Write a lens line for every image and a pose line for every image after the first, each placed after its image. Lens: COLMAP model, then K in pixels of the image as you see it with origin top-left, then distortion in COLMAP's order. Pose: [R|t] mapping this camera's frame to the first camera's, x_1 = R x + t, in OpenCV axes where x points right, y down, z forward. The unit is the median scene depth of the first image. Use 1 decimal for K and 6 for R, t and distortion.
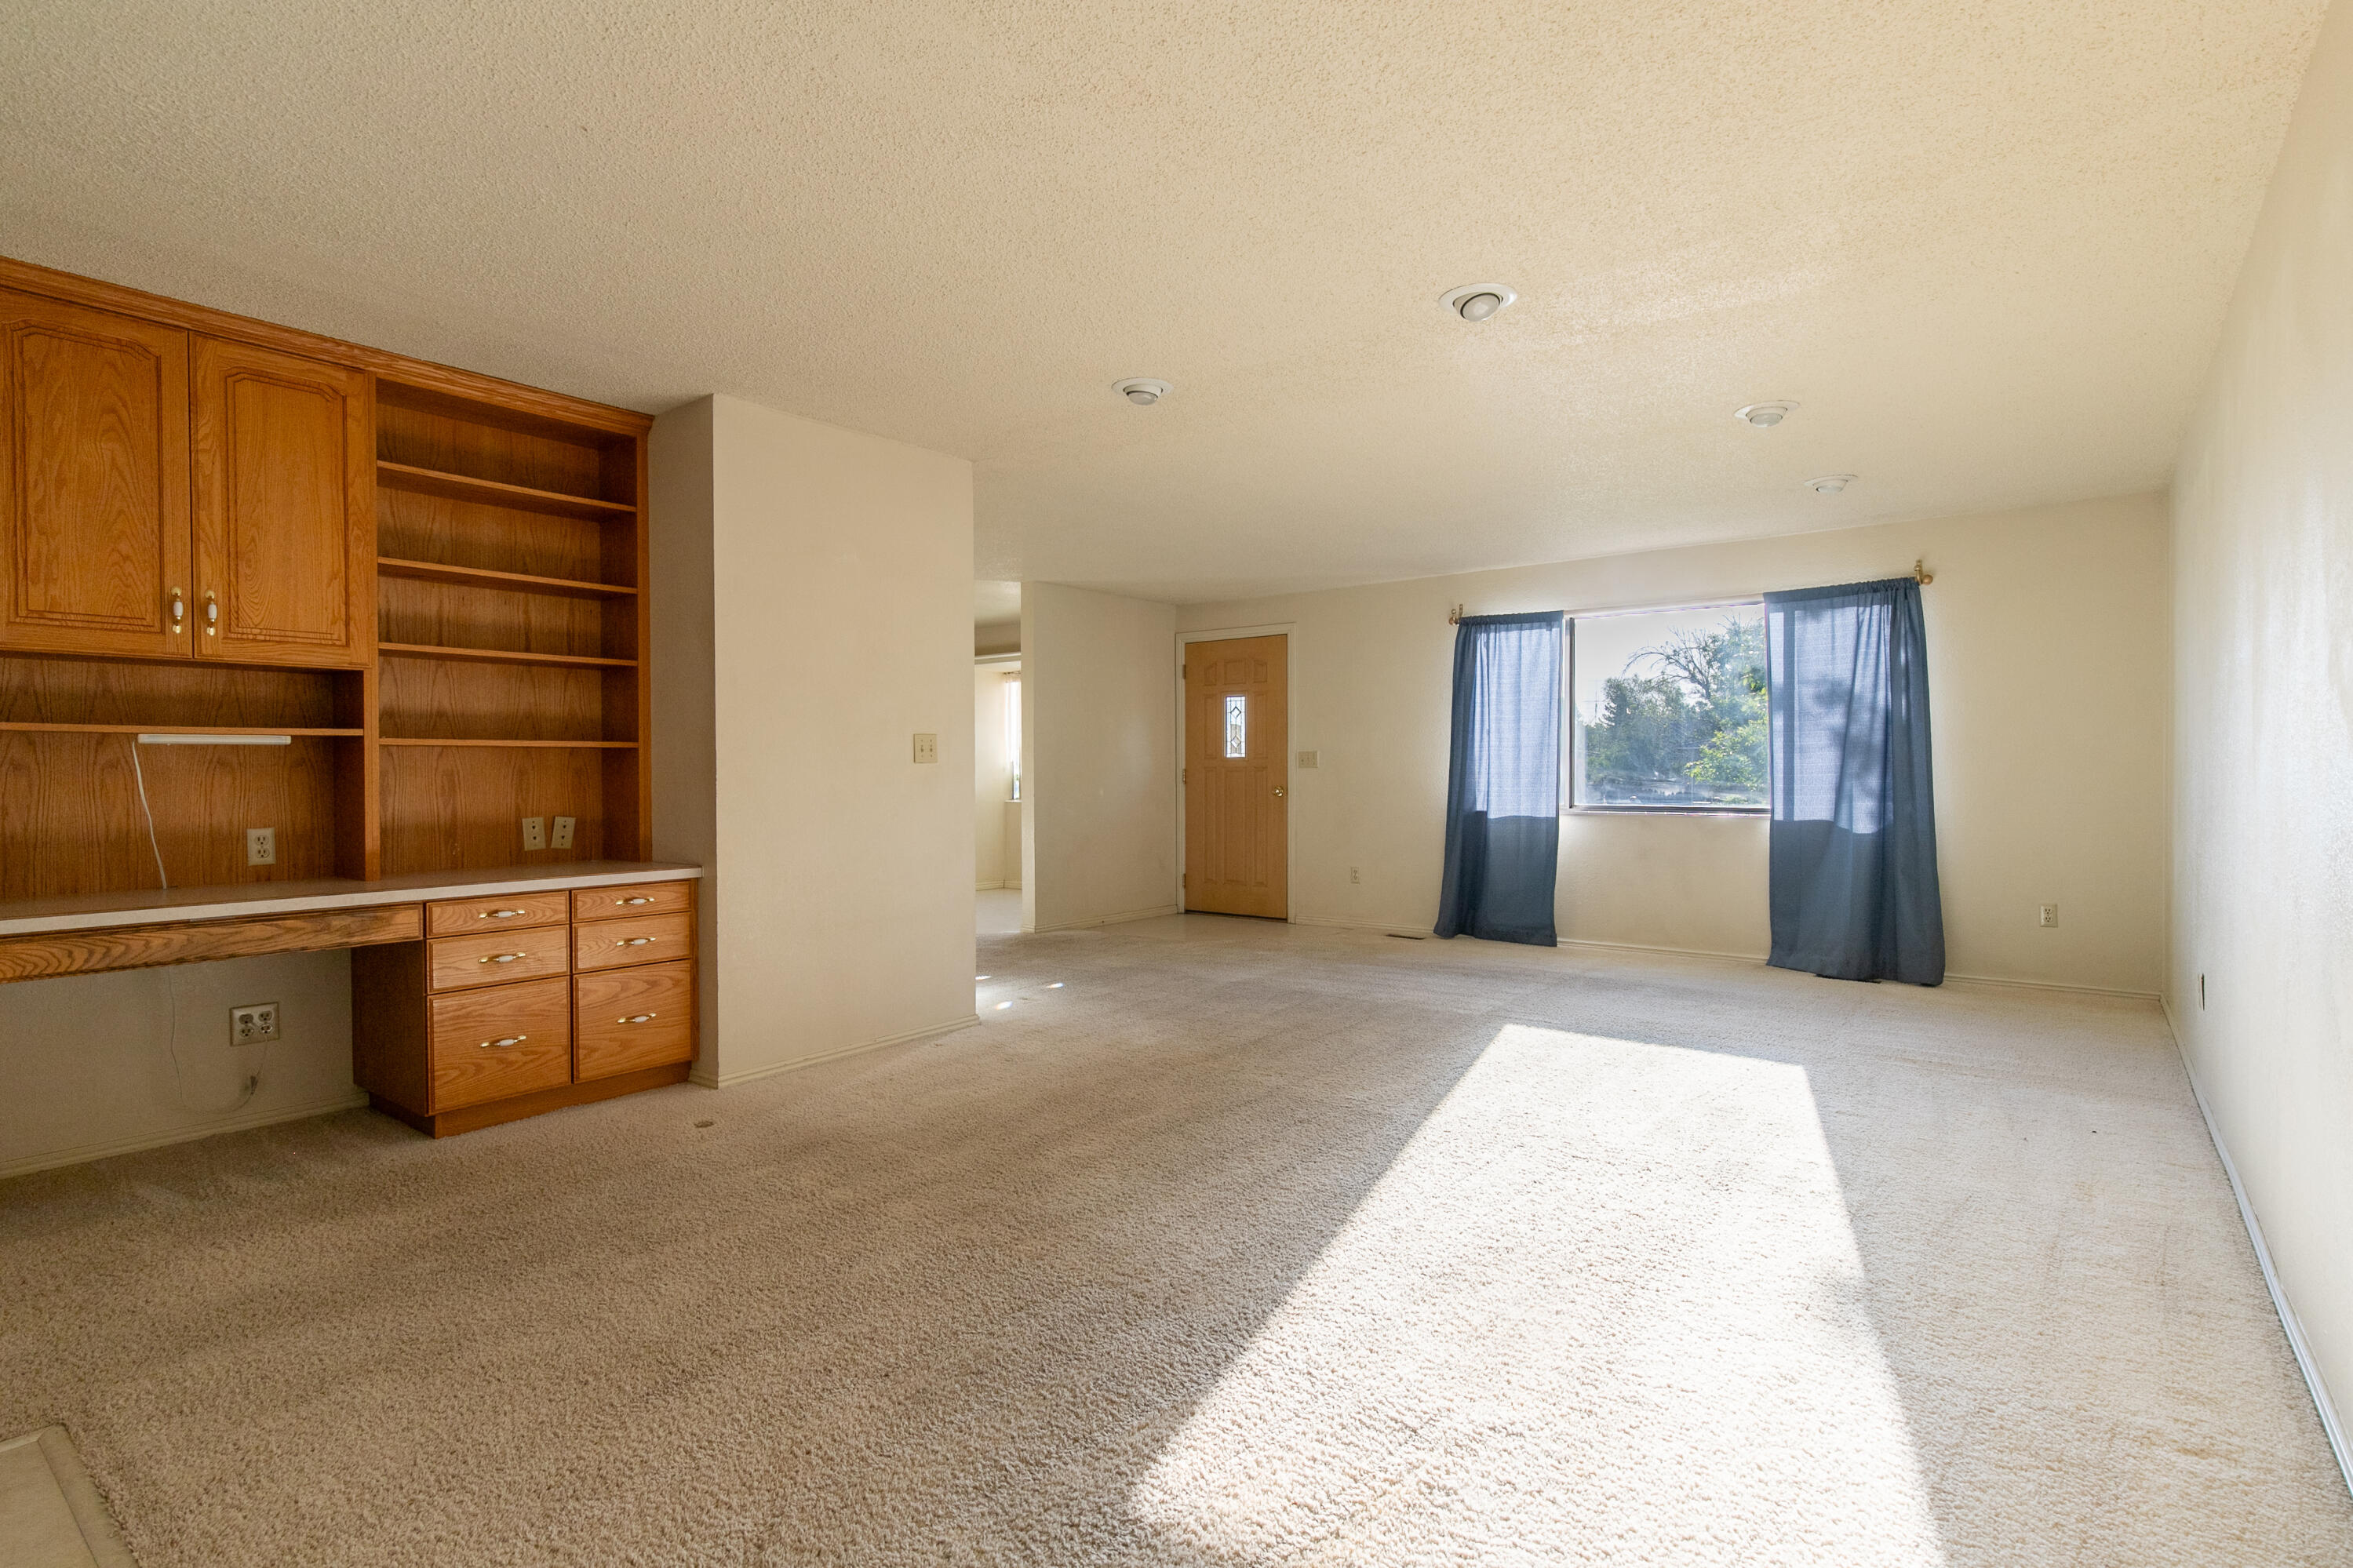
lens RADIAL K [[1163.5, 0, 1191.2], [0, 1163.5, 779.2], [0, 0, 1]] dist [-0.002992, 0.001151]
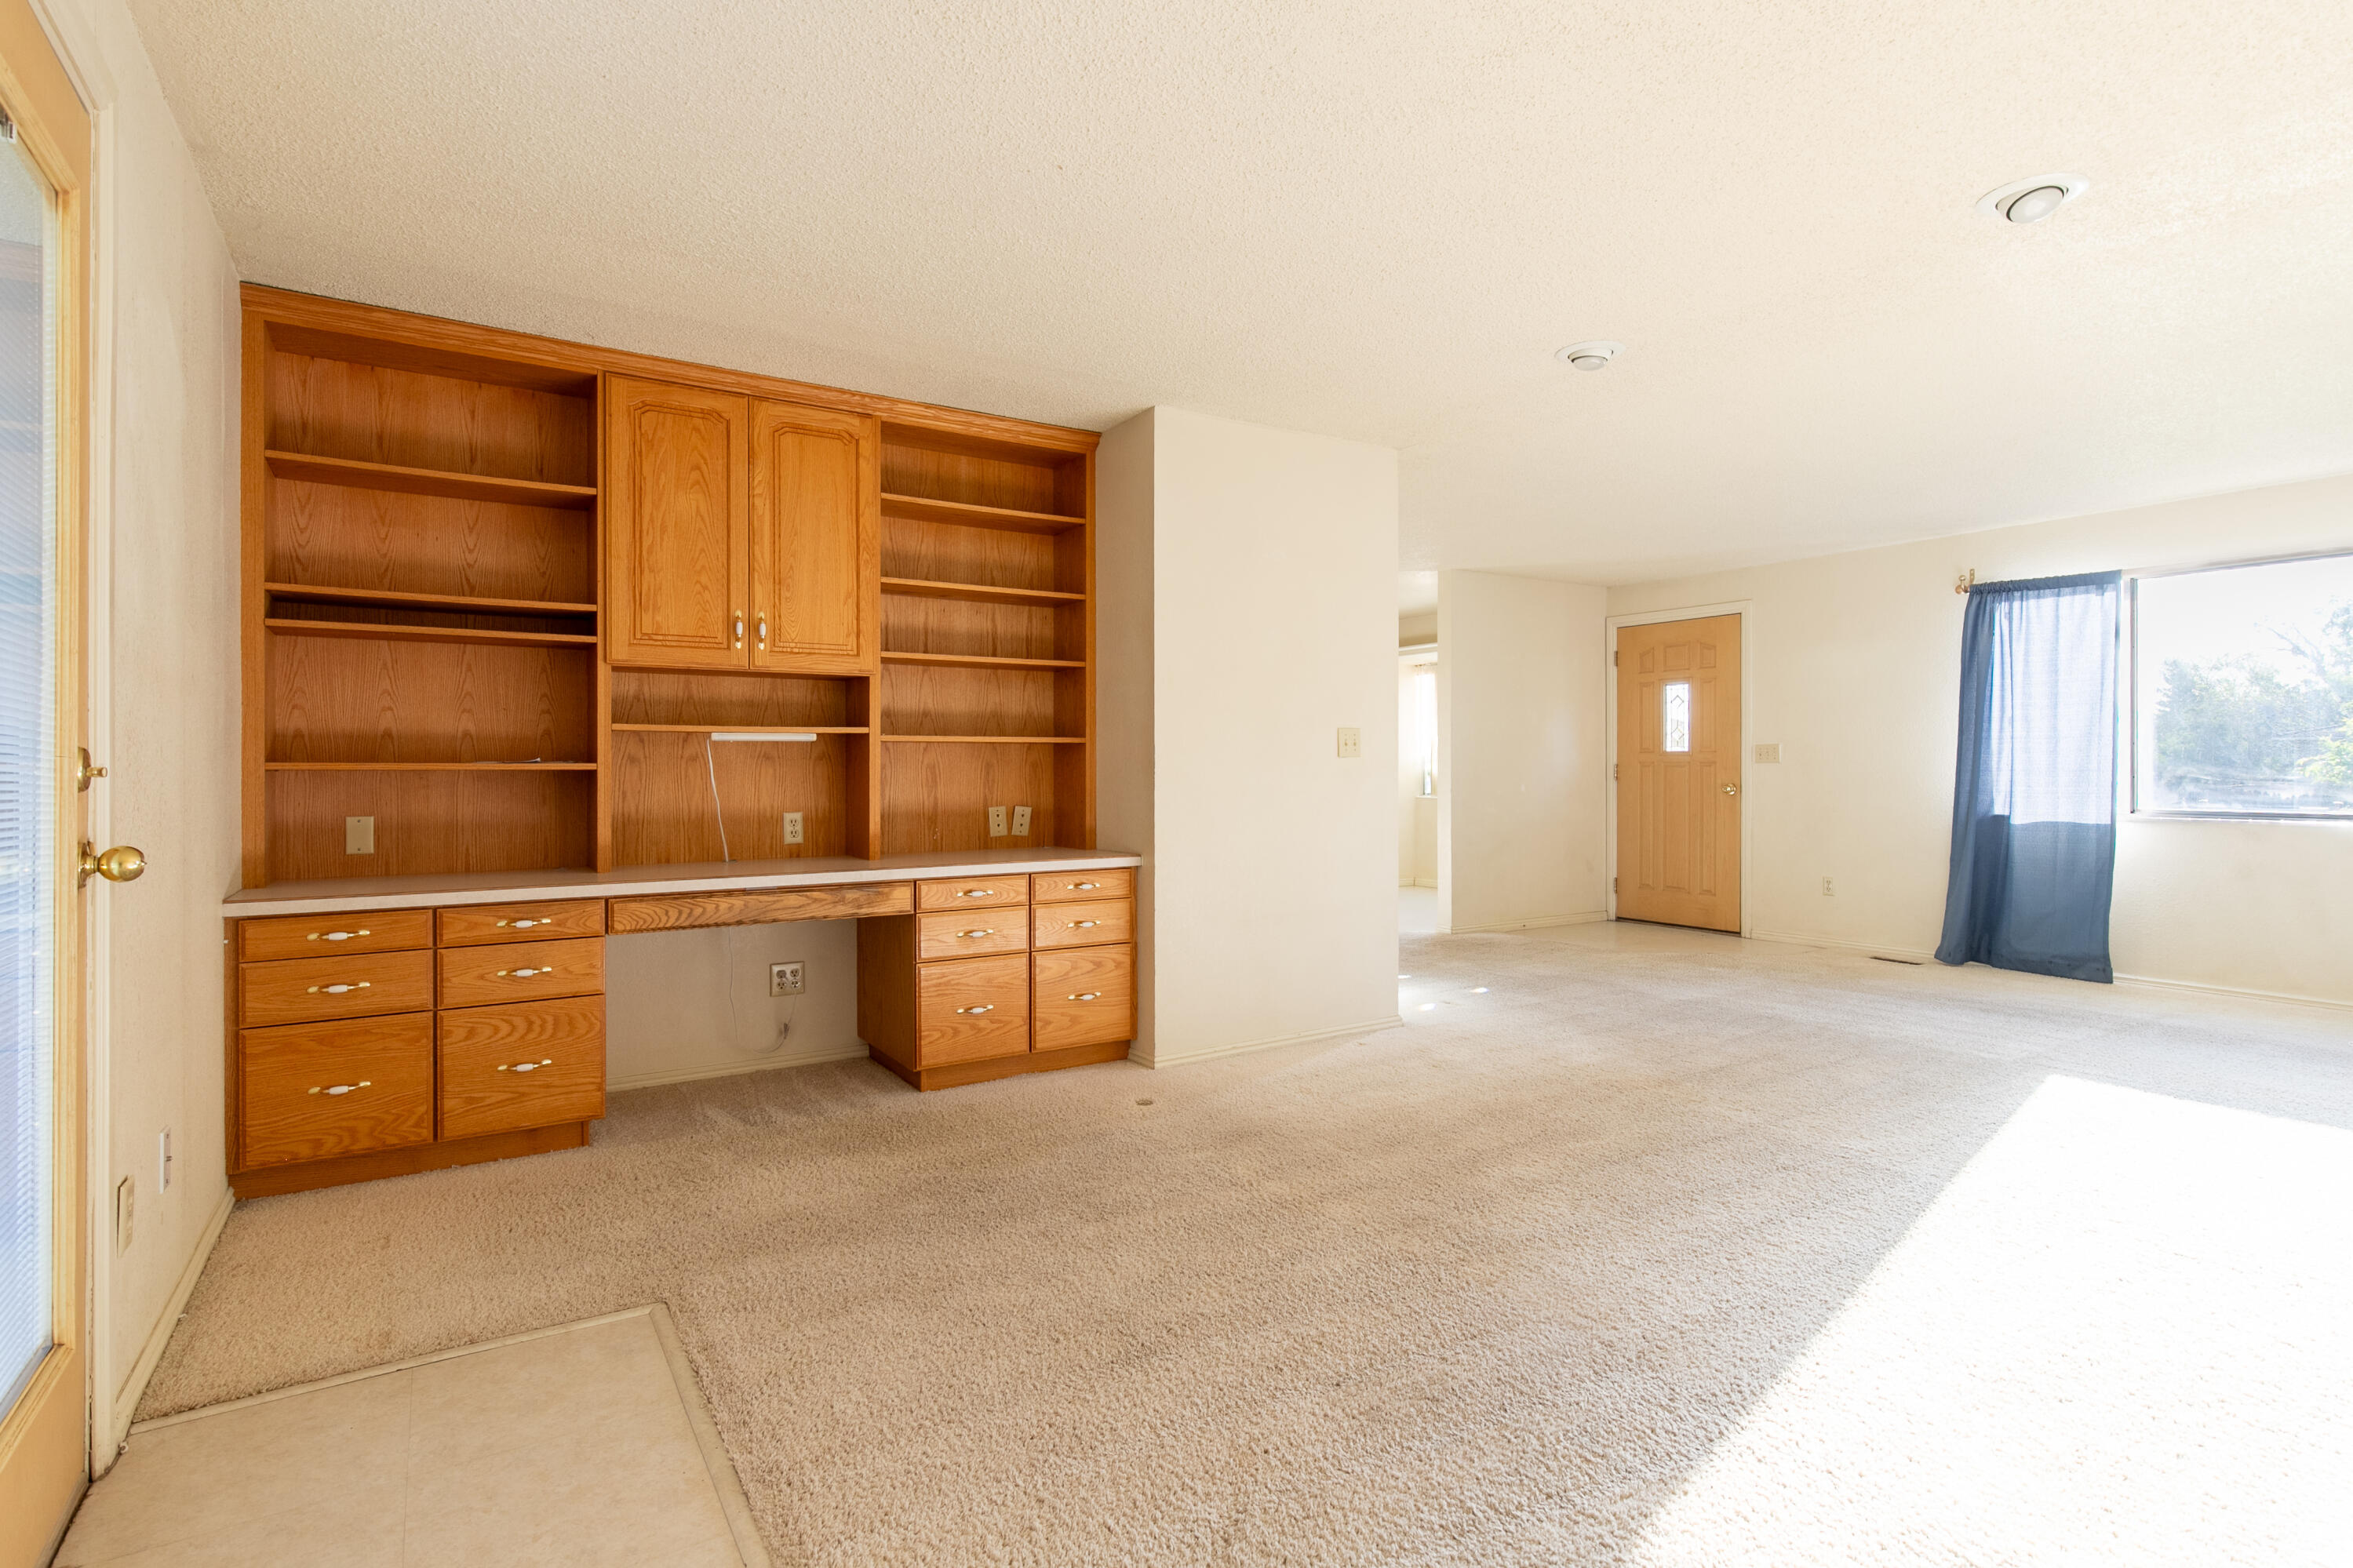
lens RADIAL K [[1178.8, 0, 1187.3], [0, 1178.8, 759.5], [0, 0, 1]] dist [-0.001993, -0.000631]
pose [[0.941790, 0.000918, -0.336202, -0.026782], [-0.005079, 0.999921, -0.011498, 0.000383], [0.336165, 0.012536, 0.941720, 0.011392]]
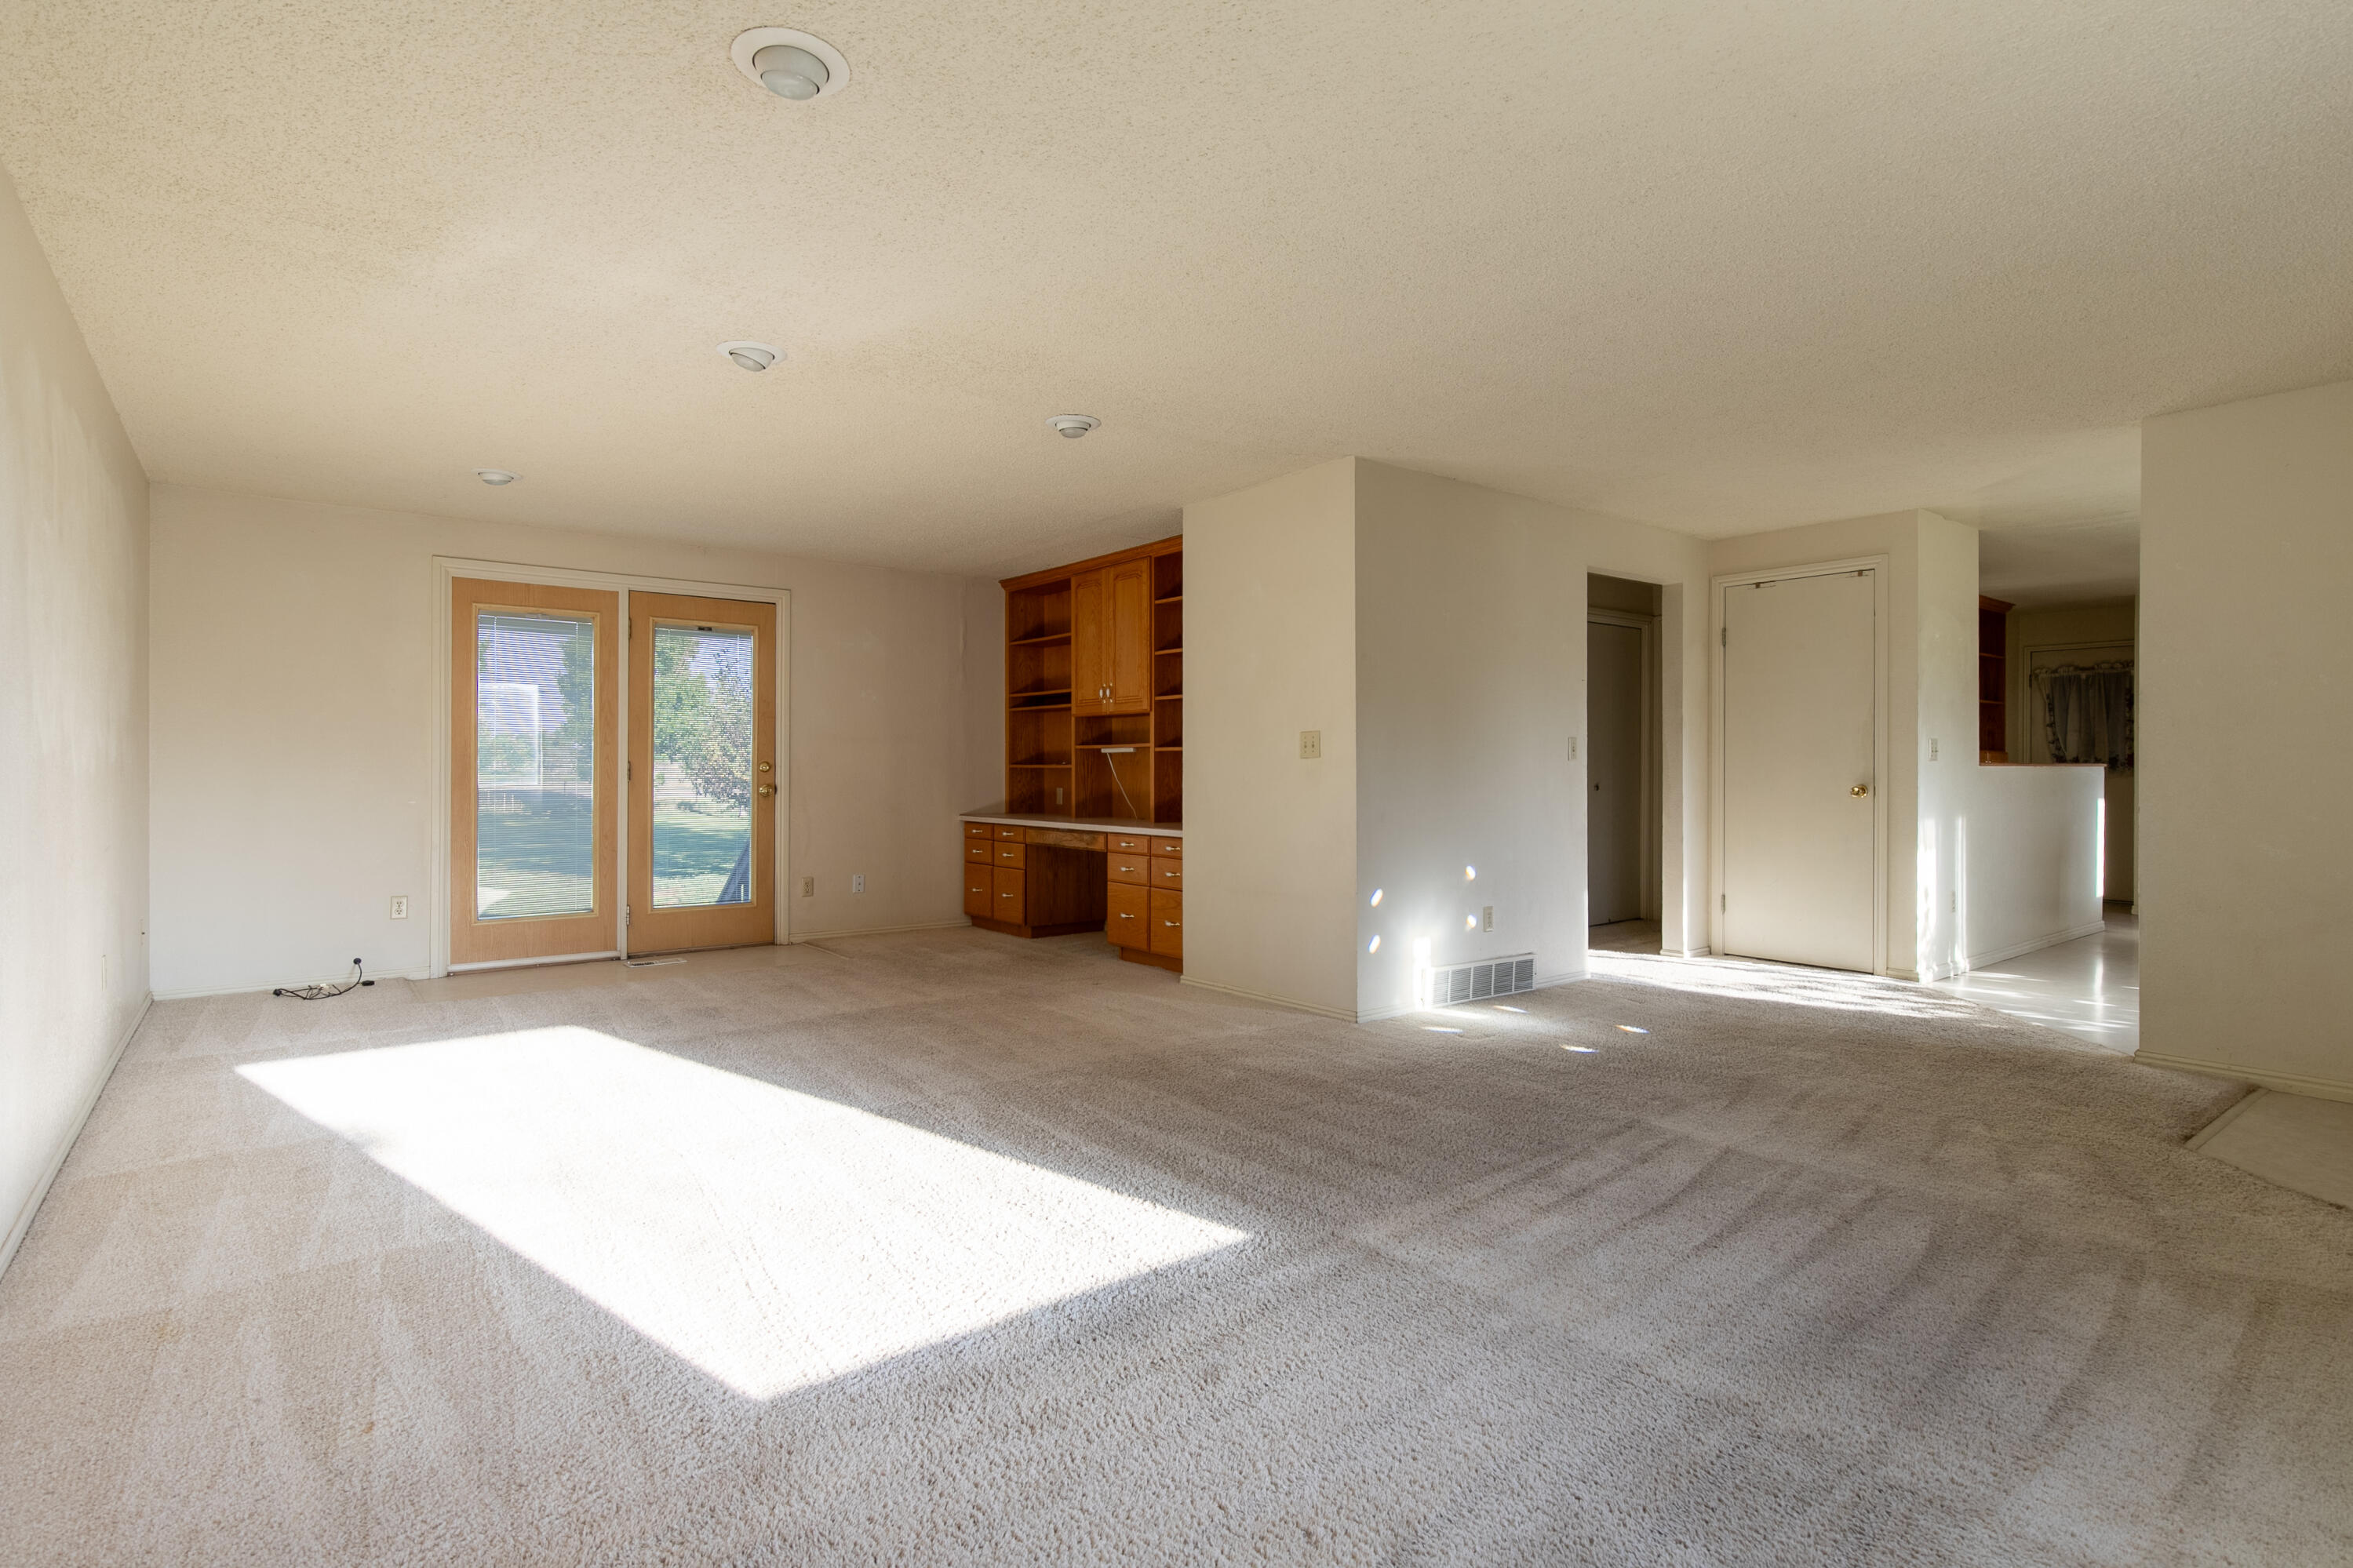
lens RADIAL K [[1163.5, 0, 1191.2], [0, 1163.5, 779.2], [0, 0, 1]] dist [-0.002992, 0.001151]
pose [[-0.243823, 0.014699, -0.969708, 1.168620], [-0.003597, 0.999865, 0.016060, -0.014931], [0.969813, 0.007404, -0.243737, 1.578586]]
